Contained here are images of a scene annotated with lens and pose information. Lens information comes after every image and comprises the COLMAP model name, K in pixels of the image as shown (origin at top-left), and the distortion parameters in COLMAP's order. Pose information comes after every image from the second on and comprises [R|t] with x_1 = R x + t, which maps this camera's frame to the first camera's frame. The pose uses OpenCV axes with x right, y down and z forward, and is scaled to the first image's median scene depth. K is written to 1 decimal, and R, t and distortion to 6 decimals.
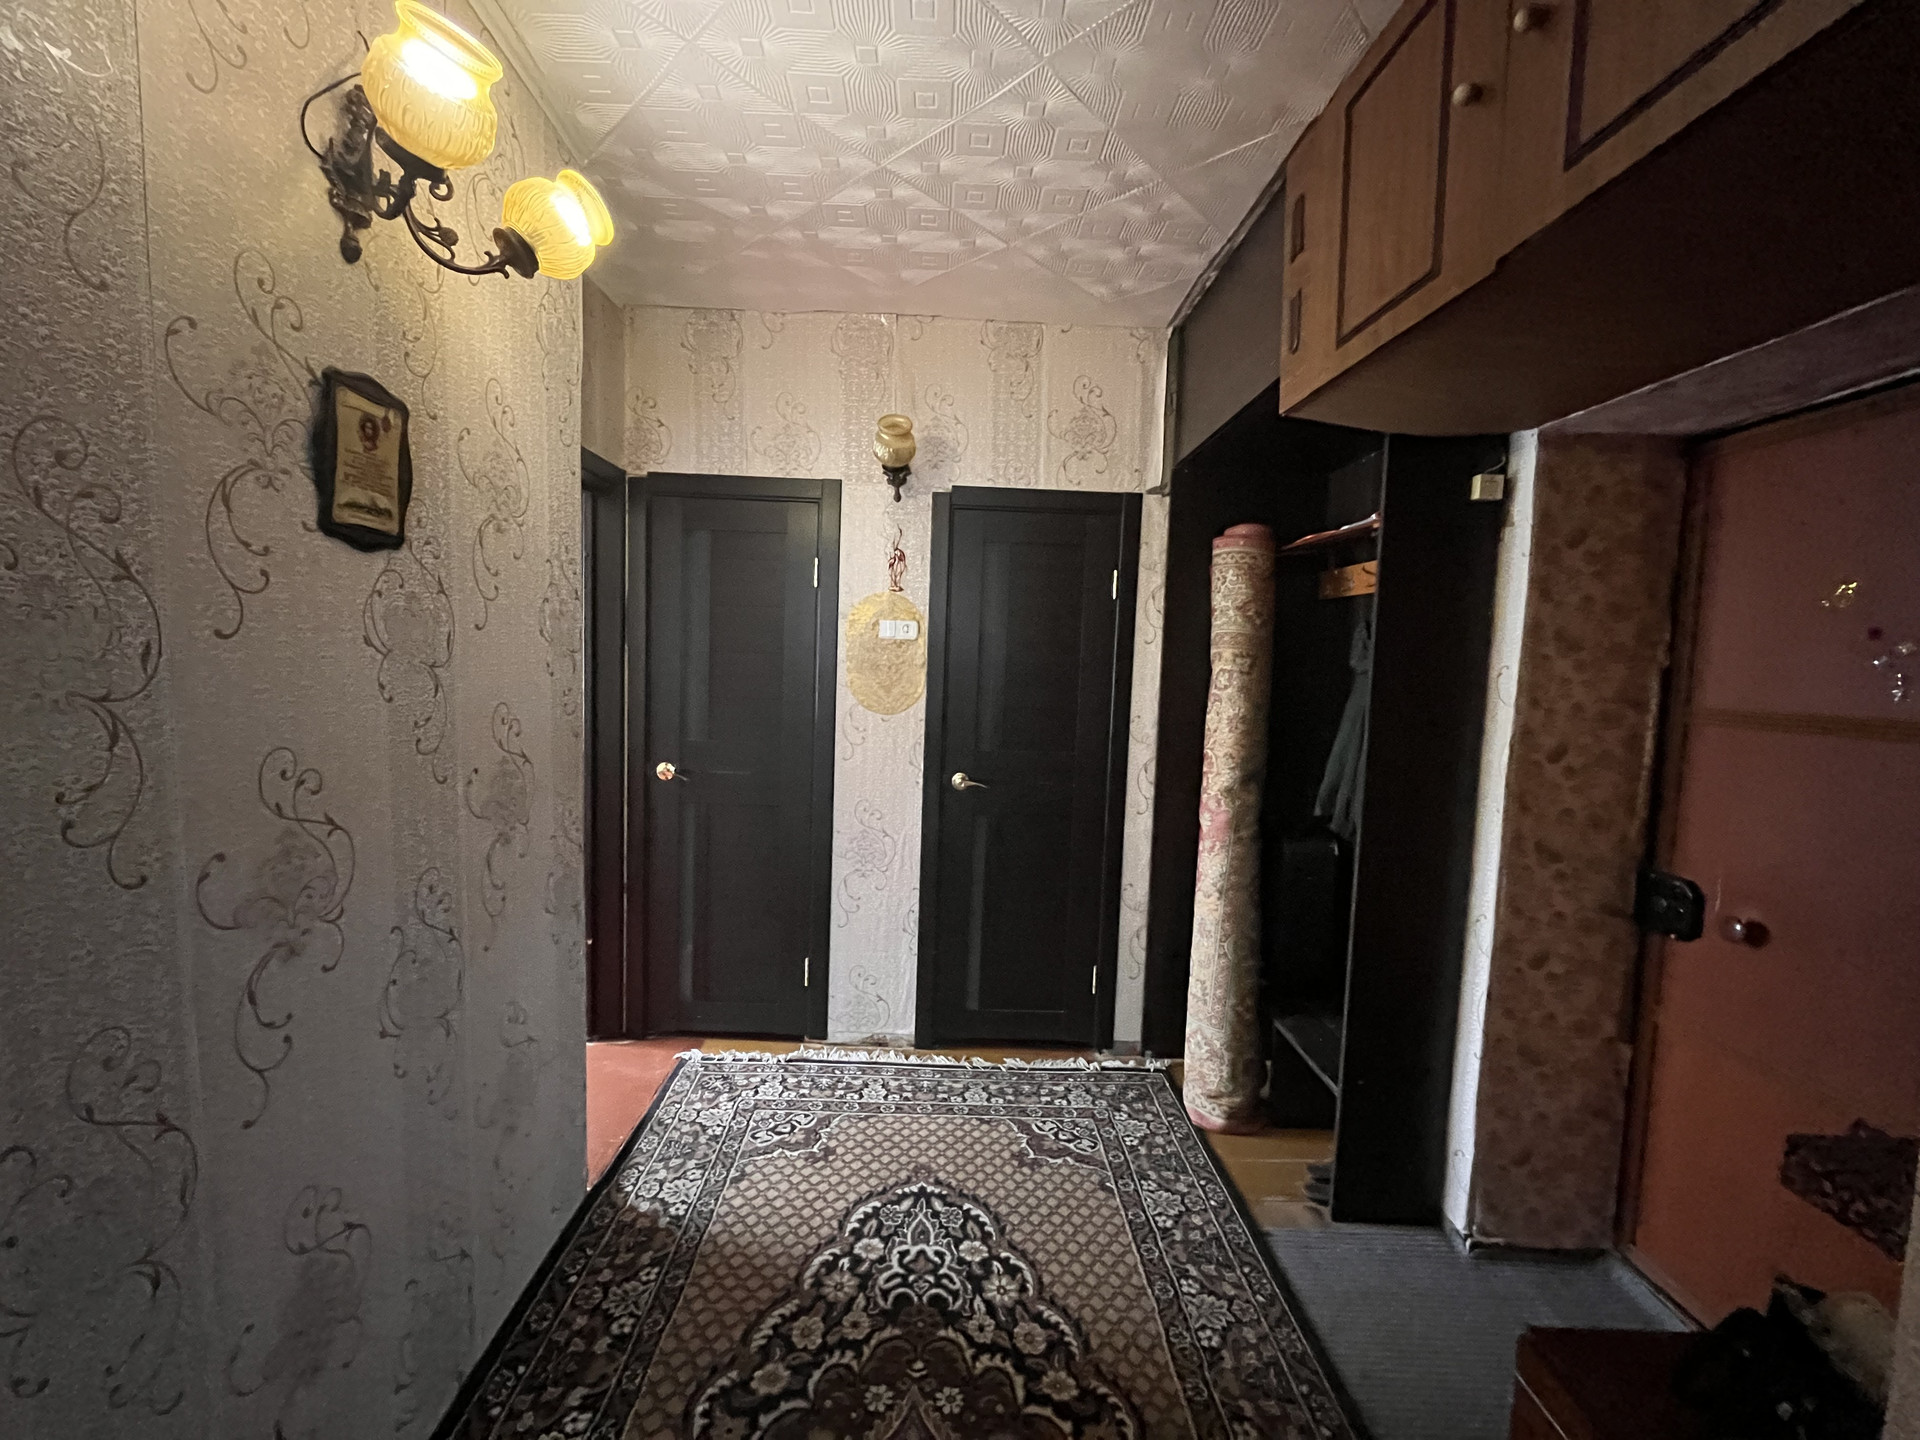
lens RADIAL K [[762.3, 0, 946.2], [0, 762.3, 710.3], [0, 0, 1]] dist [0.001509, -0.000230]
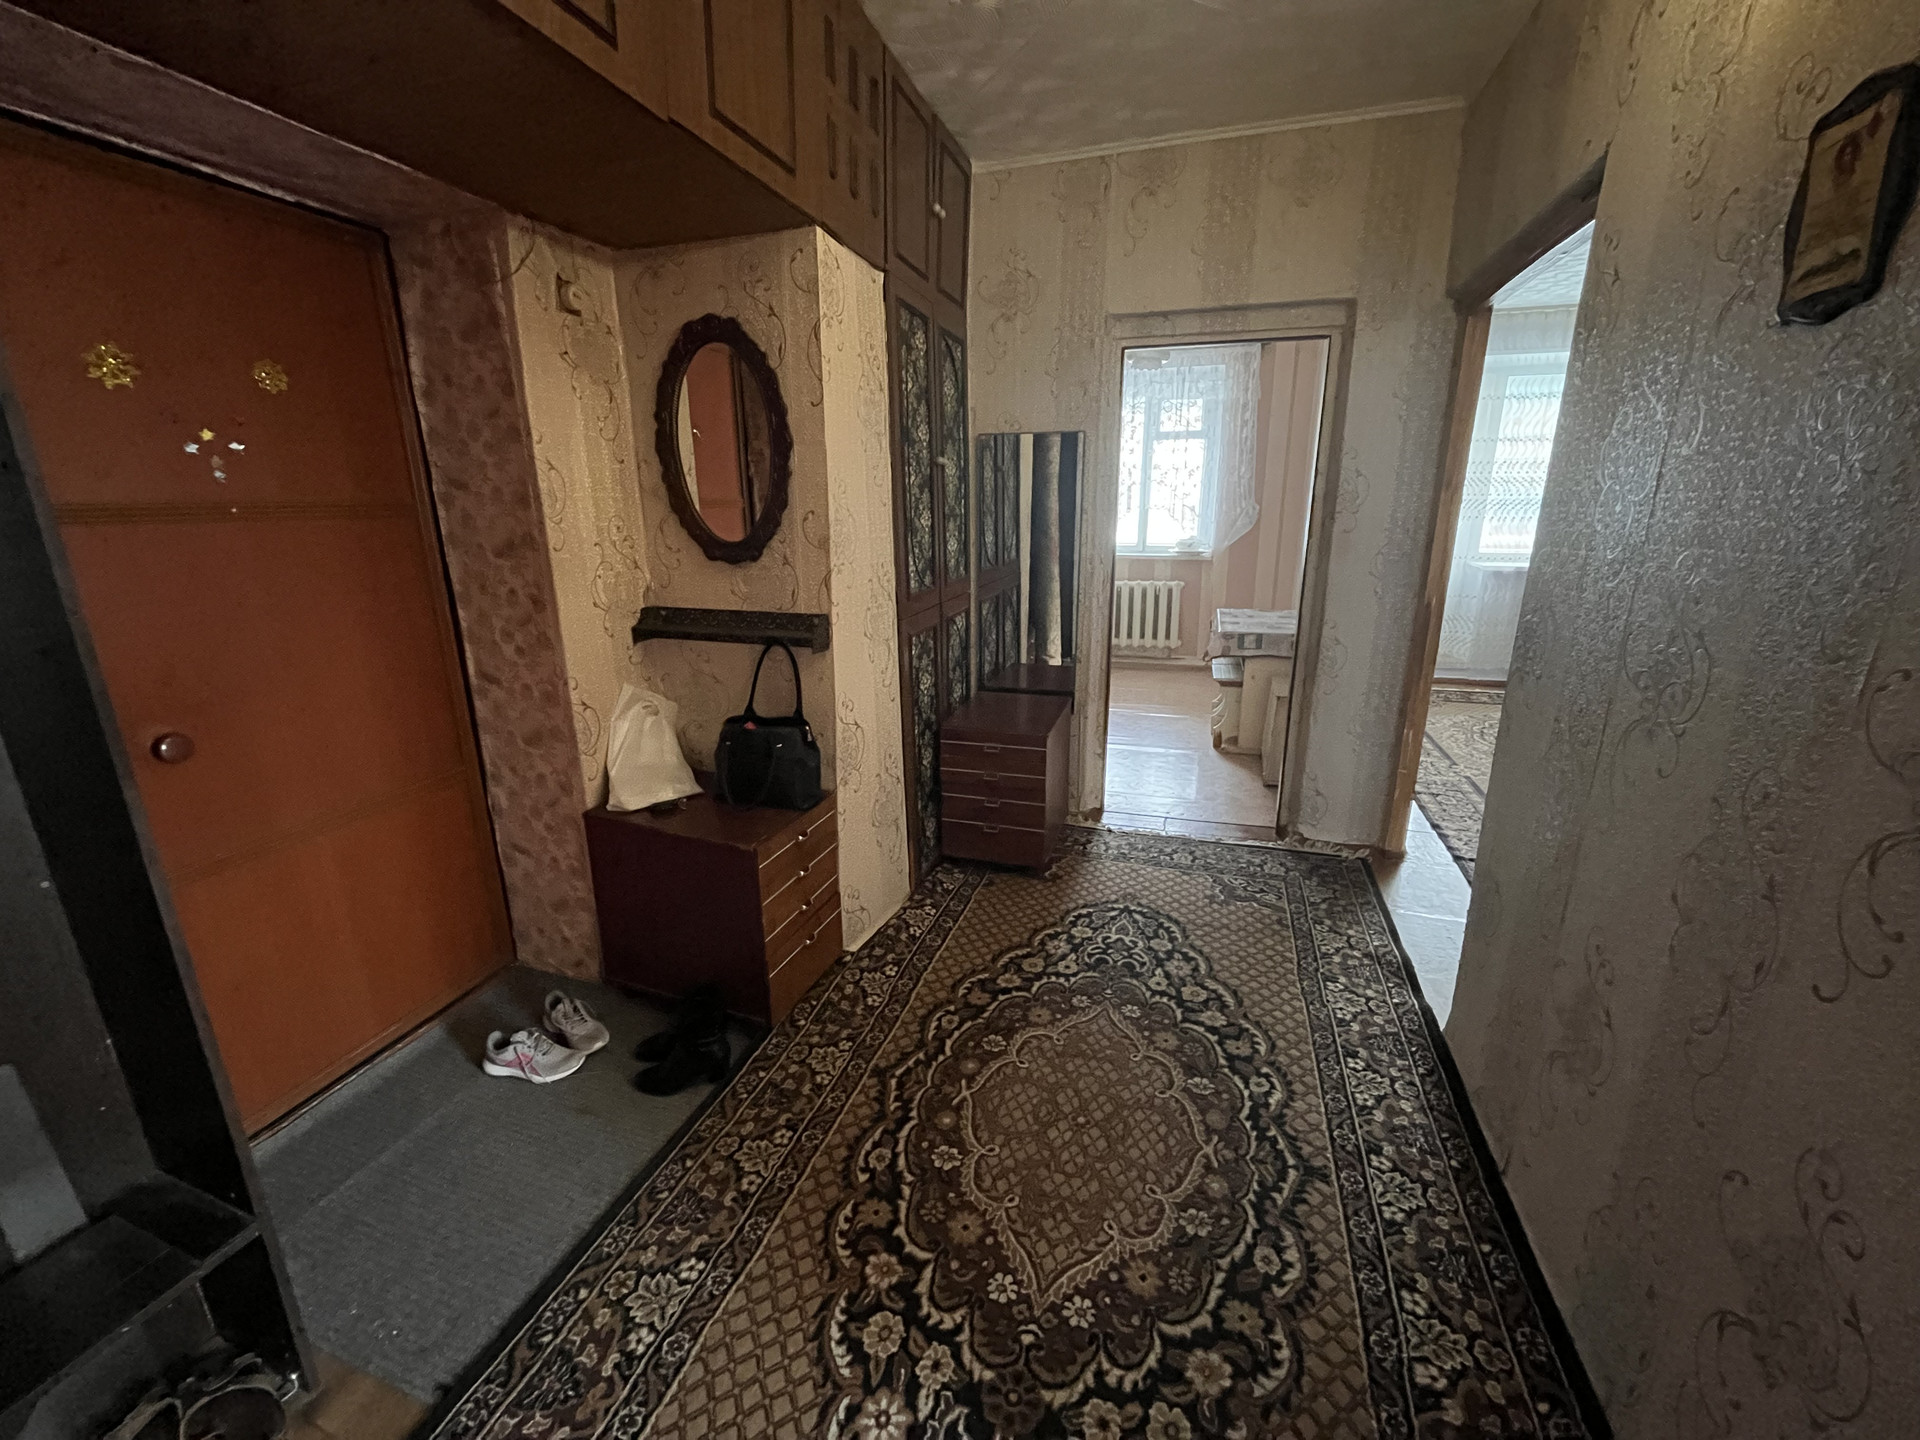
lens RADIAL K [[762.3, 0, 946.2], [0, 762.3, 710.3], [0, 0, 1]] dist [0.001509, -0.000230]
pose [[-0.941385, -0.114954, 0.317144, -0.134298], [-0.000676, 0.940787, 0.338998, -0.070255], [-0.337334, 0.318913, -0.885720, 1.507165]]
